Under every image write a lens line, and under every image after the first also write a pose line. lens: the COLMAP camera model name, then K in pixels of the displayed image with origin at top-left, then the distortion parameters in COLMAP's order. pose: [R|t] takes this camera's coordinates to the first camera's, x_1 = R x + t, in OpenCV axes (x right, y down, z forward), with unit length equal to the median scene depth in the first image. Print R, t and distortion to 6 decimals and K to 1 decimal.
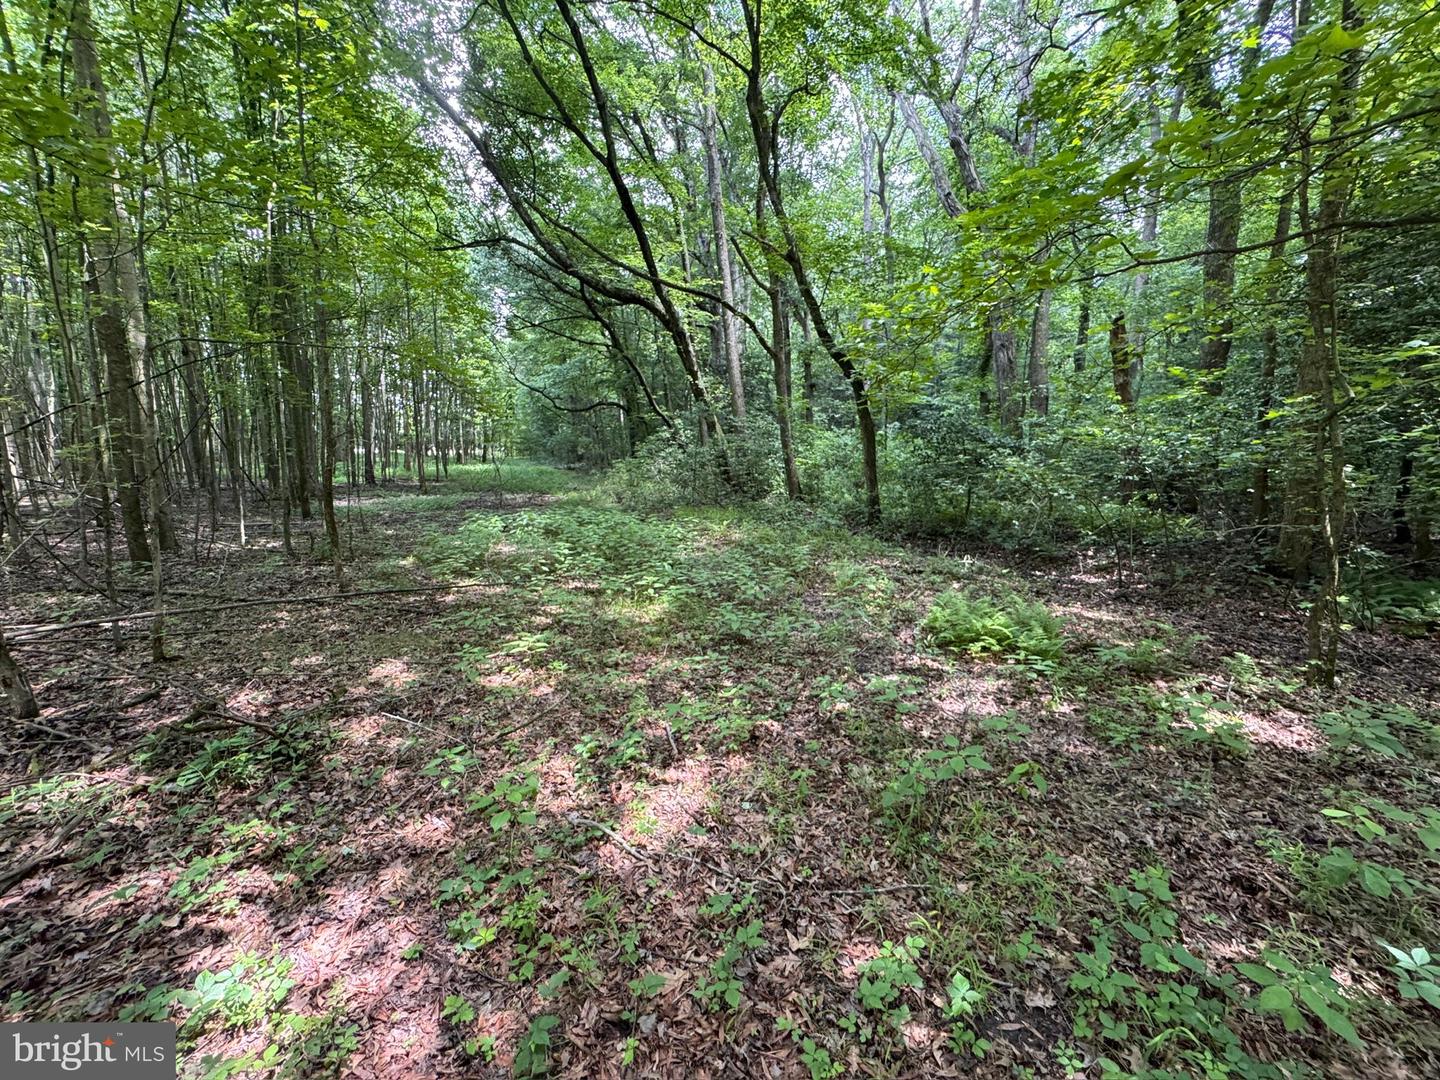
lens RADIAL K [[608.4, 0, 720.0], [0, 608.4, 540.0], [0, 0, 1]] dist [-0.001863, -0.000146]
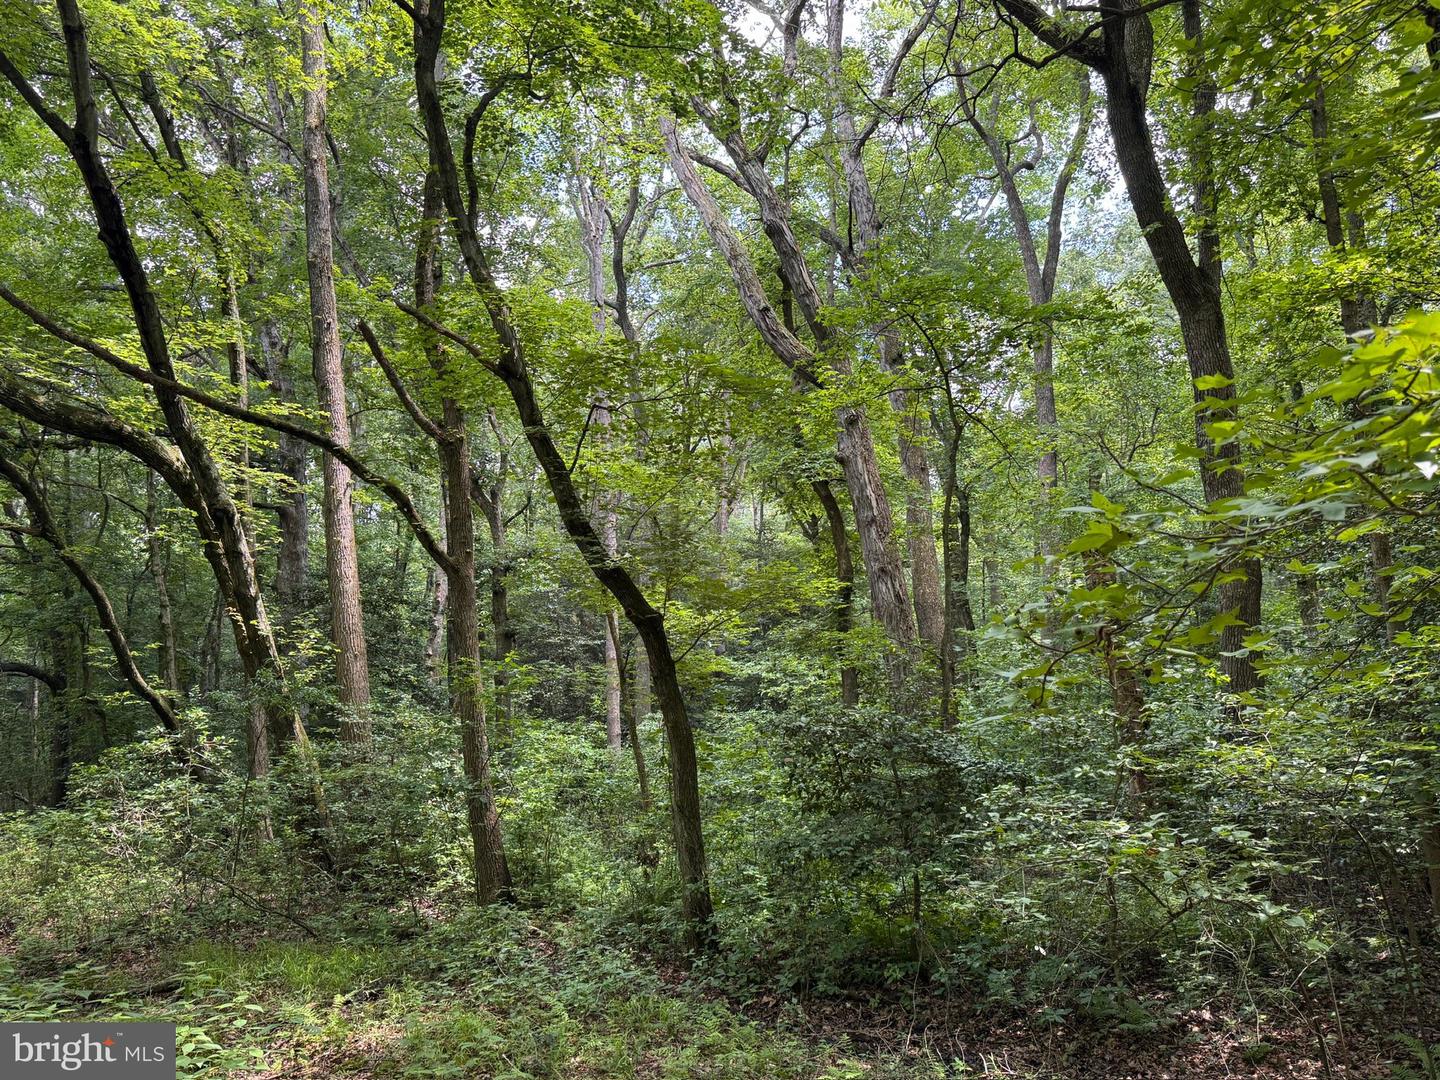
lens RADIAL K [[1072.4, 0, 720.0], [0, 1072.4, 540.0], [0, 0, 1]] dist [0.067967, -0.095244]
pose [[0.919917, 0.054321, 0.388333, -0.034749], [0.075645, 0.947169, -0.311686, -0.052206], [-0.384748, 0.316100, 0.867208, 0.193958]]
